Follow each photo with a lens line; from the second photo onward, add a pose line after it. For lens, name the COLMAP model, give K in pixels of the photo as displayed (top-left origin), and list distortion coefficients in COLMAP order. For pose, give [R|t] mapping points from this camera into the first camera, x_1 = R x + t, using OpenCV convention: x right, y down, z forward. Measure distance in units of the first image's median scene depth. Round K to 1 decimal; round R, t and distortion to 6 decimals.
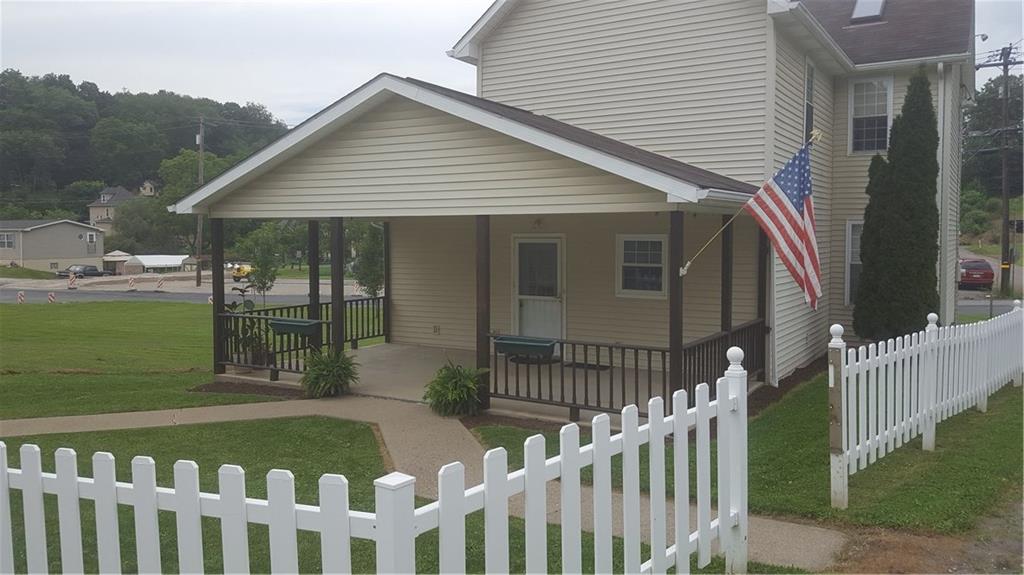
lens RADIAL K [[806.1, 0, 513.2], [0, 806.1, 280.5], [0, 0, 1]] dist [-0.004216, -0.009257]
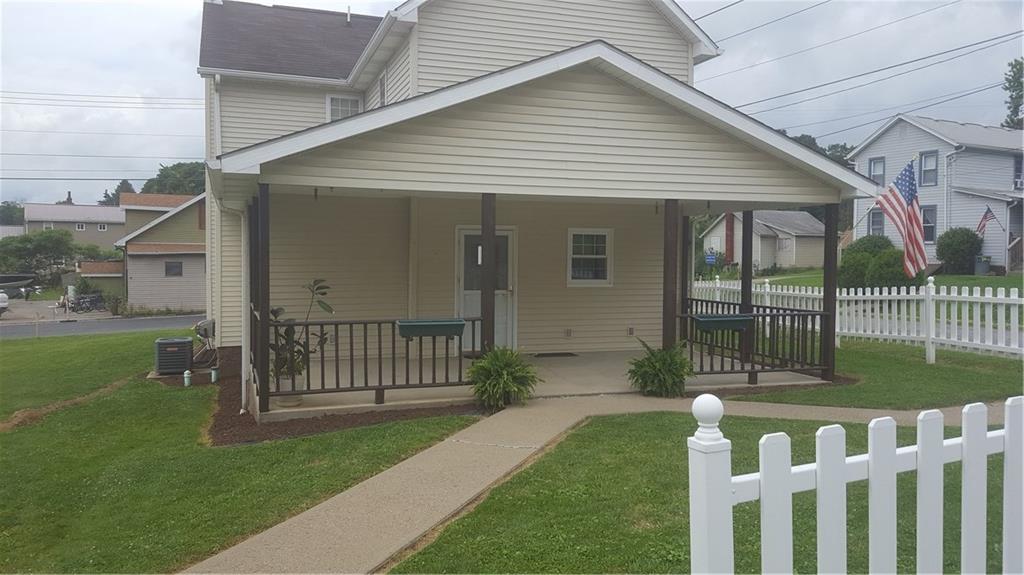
lens RADIAL K [[806.1, 0, 511.5], [0, 806.1, 282.7], [0, 0, 1]] dist [-0.004216, -0.009257]
pose [[0.645177, -0.019009, 0.763796, -0.085464], [0.037480, 0.999274, -0.006790, 0.002221], [-0.763113, 0.033008, 0.645422, 0.044346]]
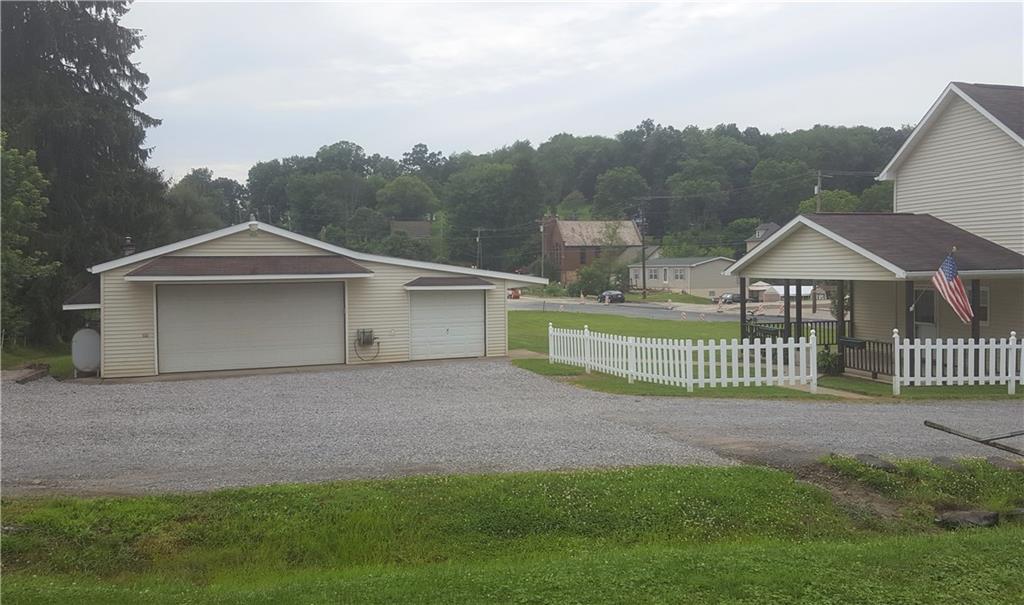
lens RADIAL K [[852.3, 0, 511.0], [0, 852.3, 299.3], [0, 0, 1]] dist [-0.101461, -0.005167]
pose [[0.718050, 0.017146, -0.695780, 0.078341], [-0.024560, 0.999698, -0.000710, -0.000692], [0.695558, 0.017598, 0.718254, -0.105289]]
